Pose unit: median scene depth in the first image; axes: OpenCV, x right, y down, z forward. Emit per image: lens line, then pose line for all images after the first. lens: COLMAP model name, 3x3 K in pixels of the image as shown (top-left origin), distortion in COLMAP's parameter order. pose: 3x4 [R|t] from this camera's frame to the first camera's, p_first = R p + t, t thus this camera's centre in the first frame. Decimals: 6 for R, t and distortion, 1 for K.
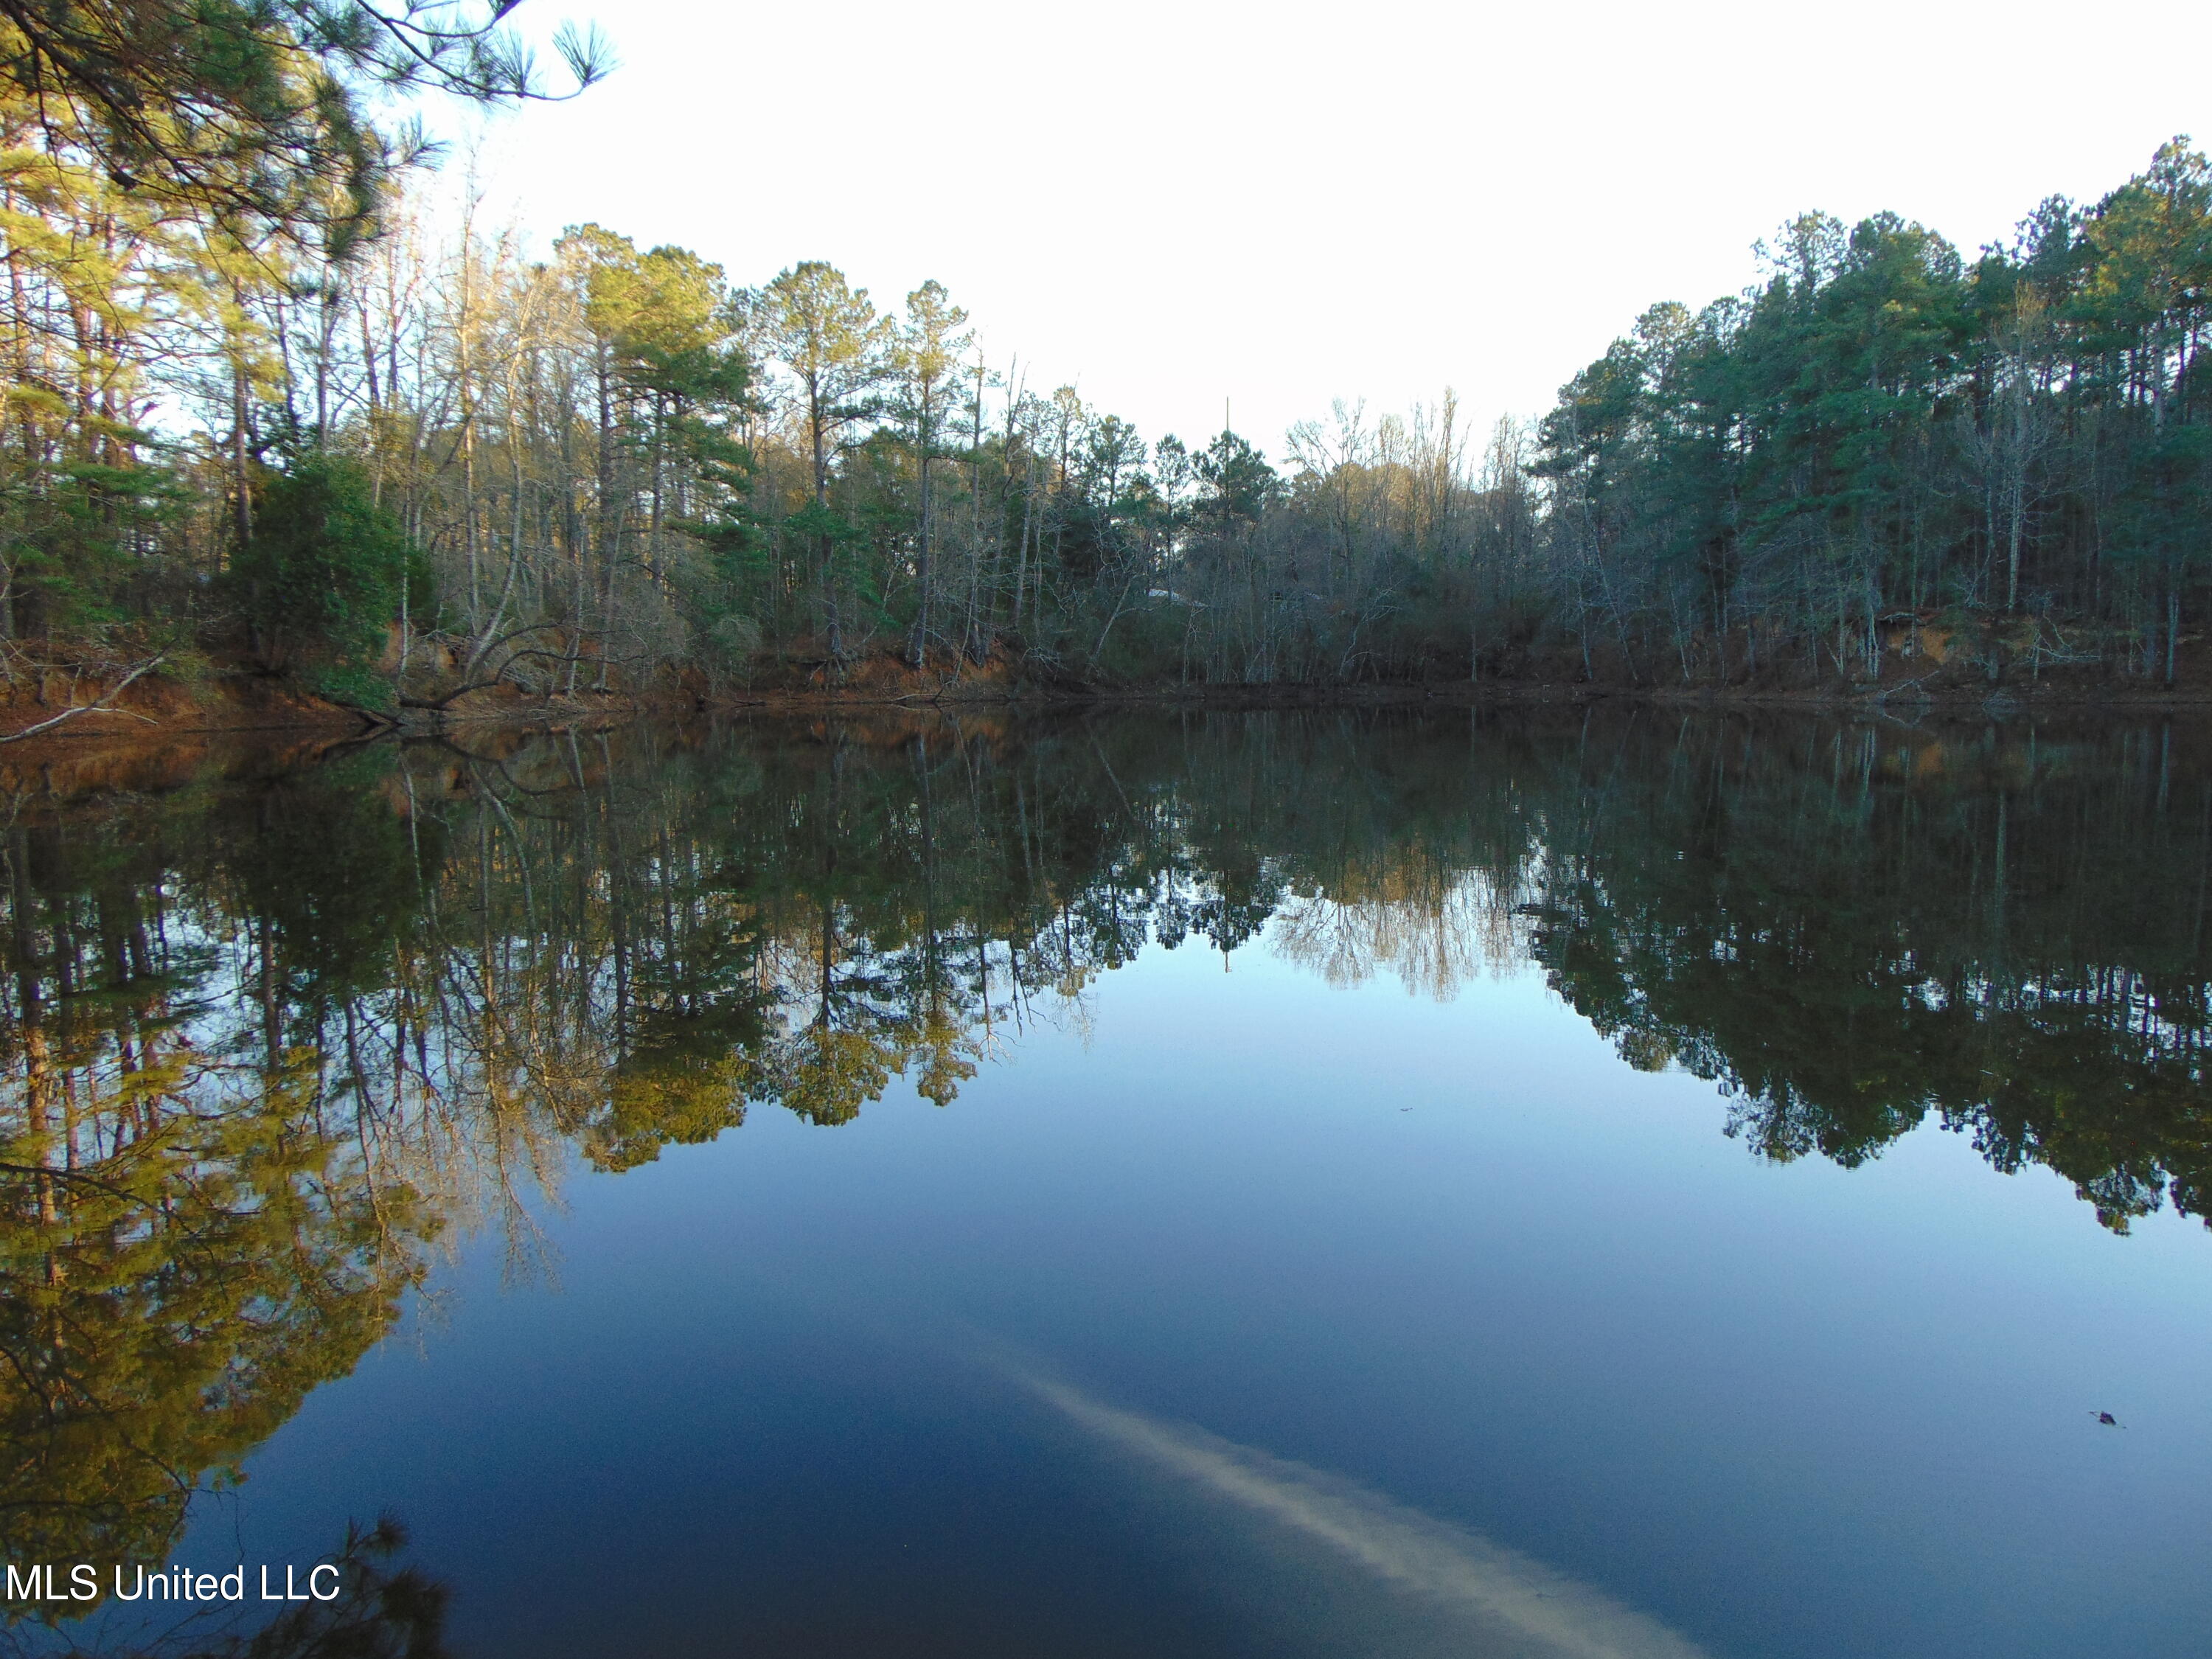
lens RADIAL K [[1647.0, 0, 1110.0], [0, 1647.0, 835.2], [0, 0, 1]] dist [-0.021215, 0.058941]
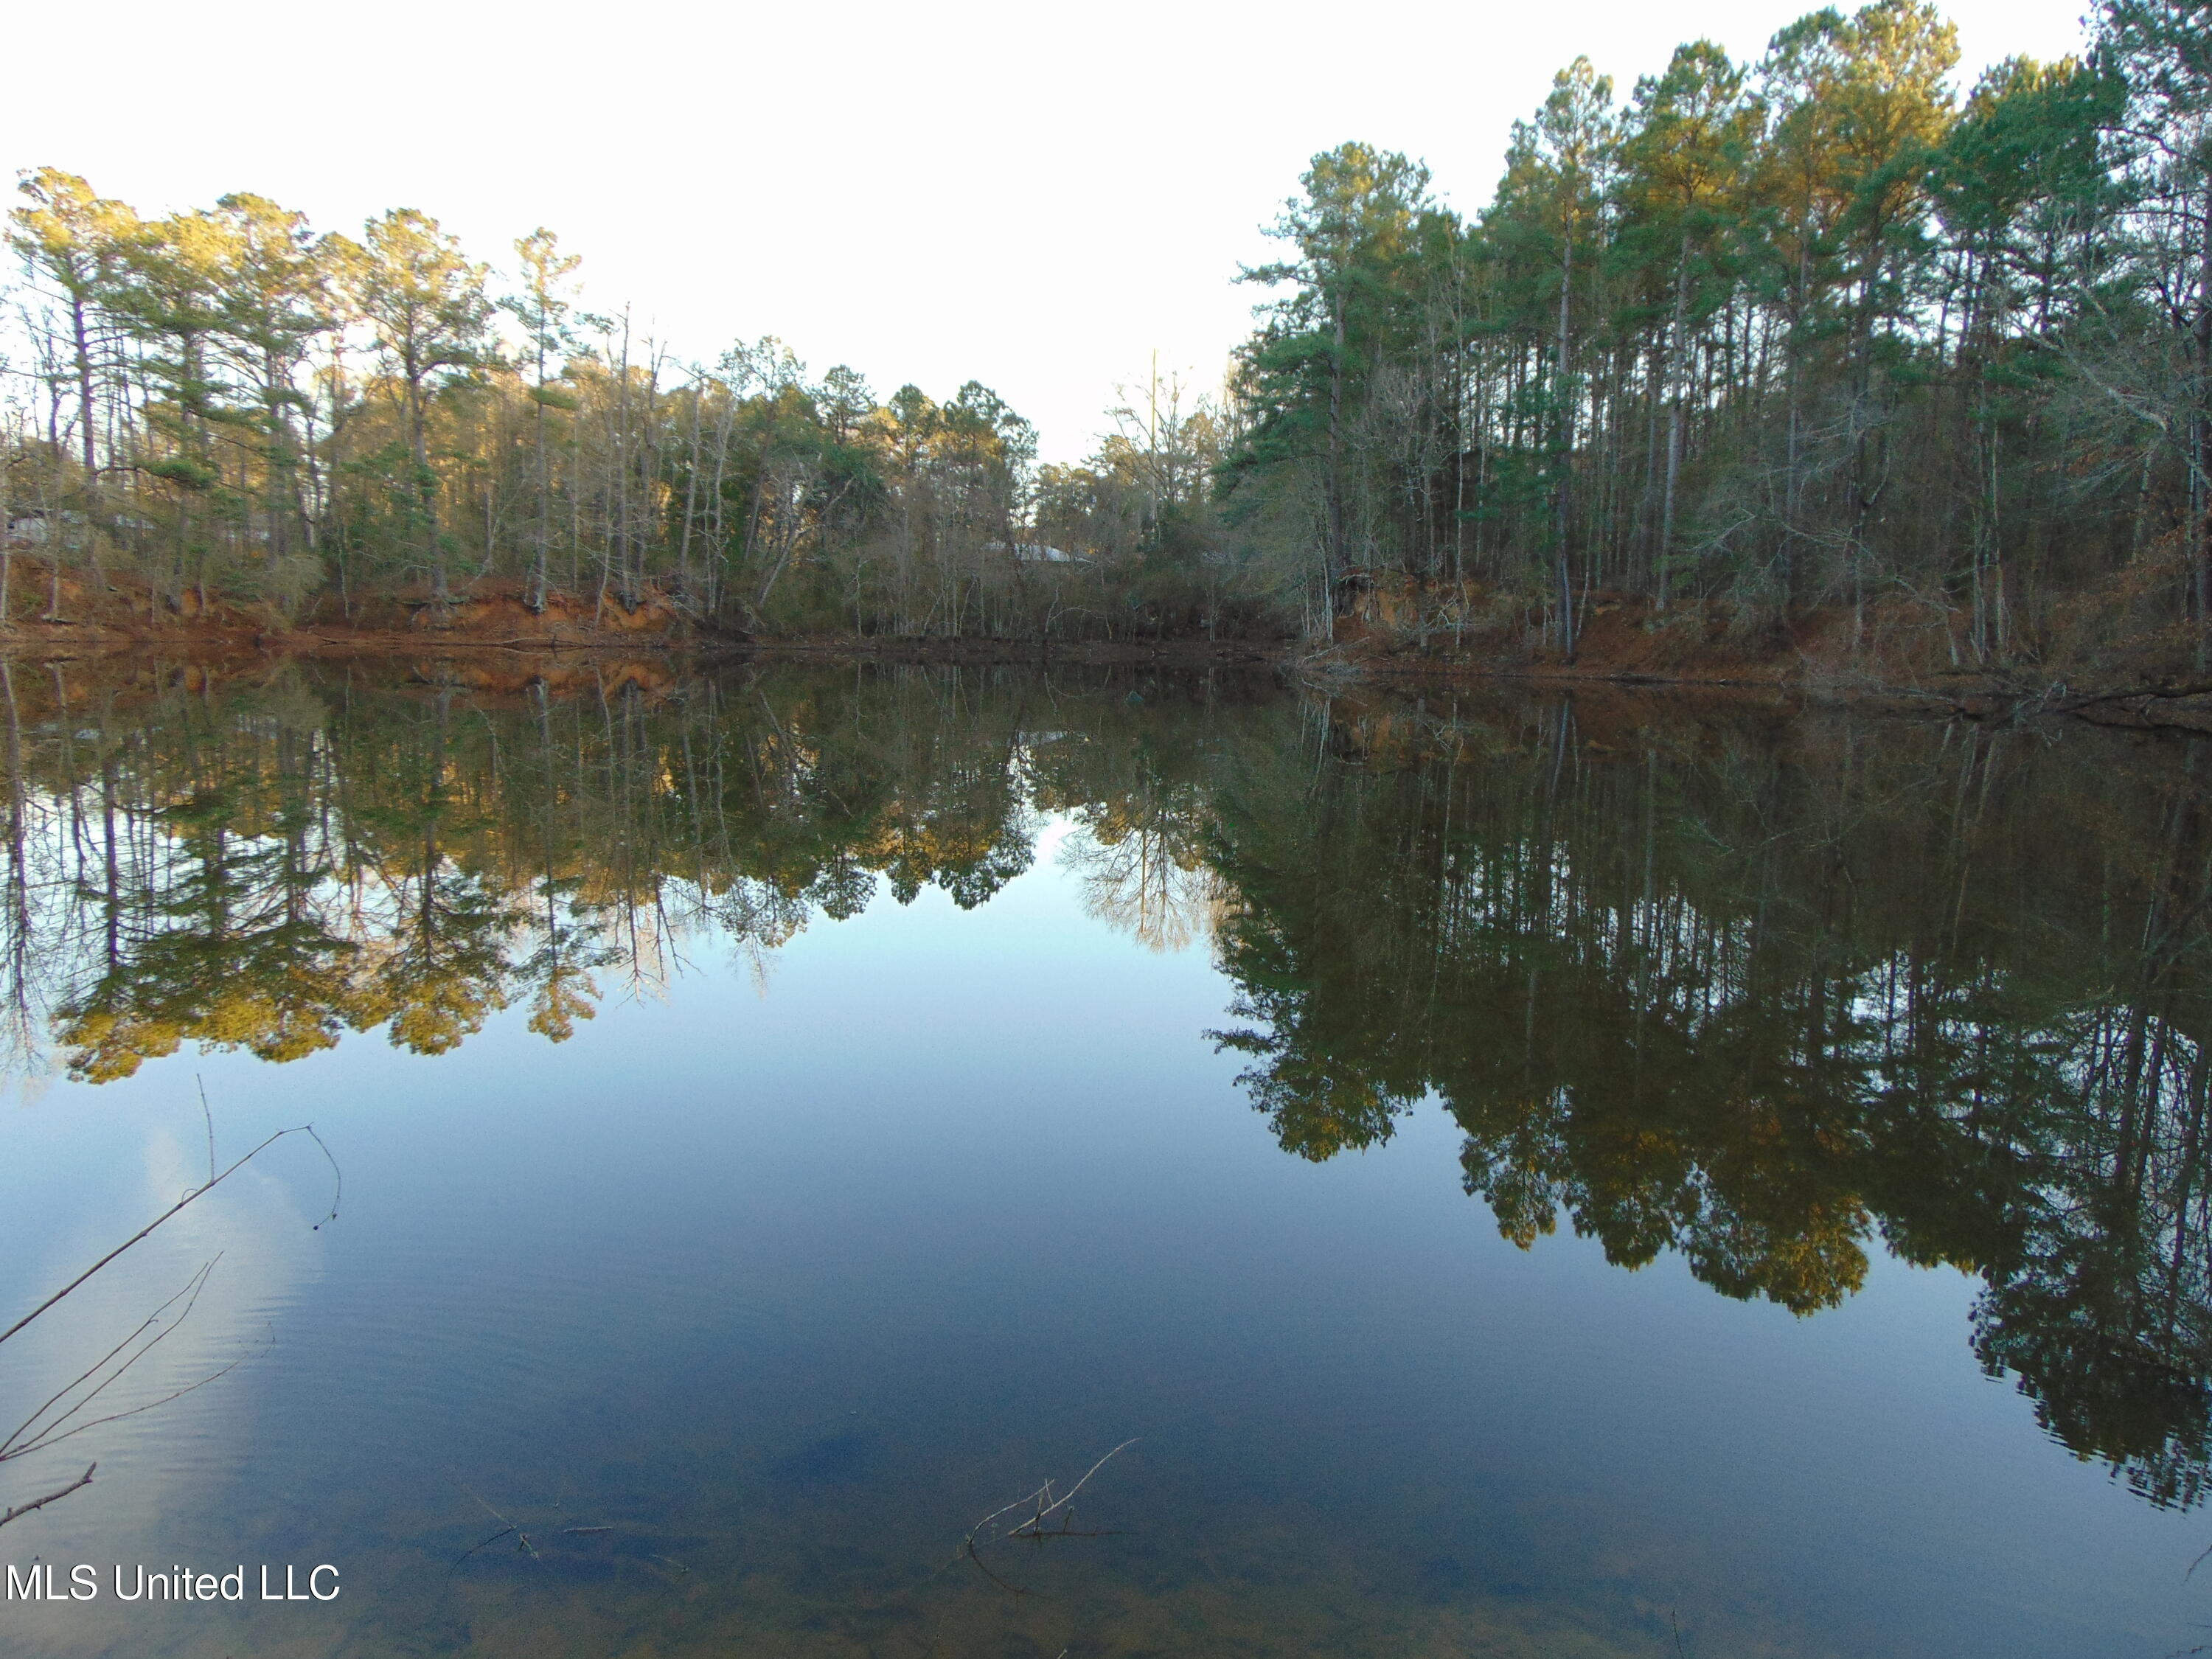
lens RADIAL K [[1647.0, 0, 1088.8], [0, 1647.0, 835.3], [0, 0, 1]] dist [-0.021215, 0.058941]
pose [[0.988867, 0.043873, -0.142190, 0.379341], [-0.040380, 0.998810, 0.027360, -0.005351], [0.143221, -0.021314, 0.989461, 0.039850]]
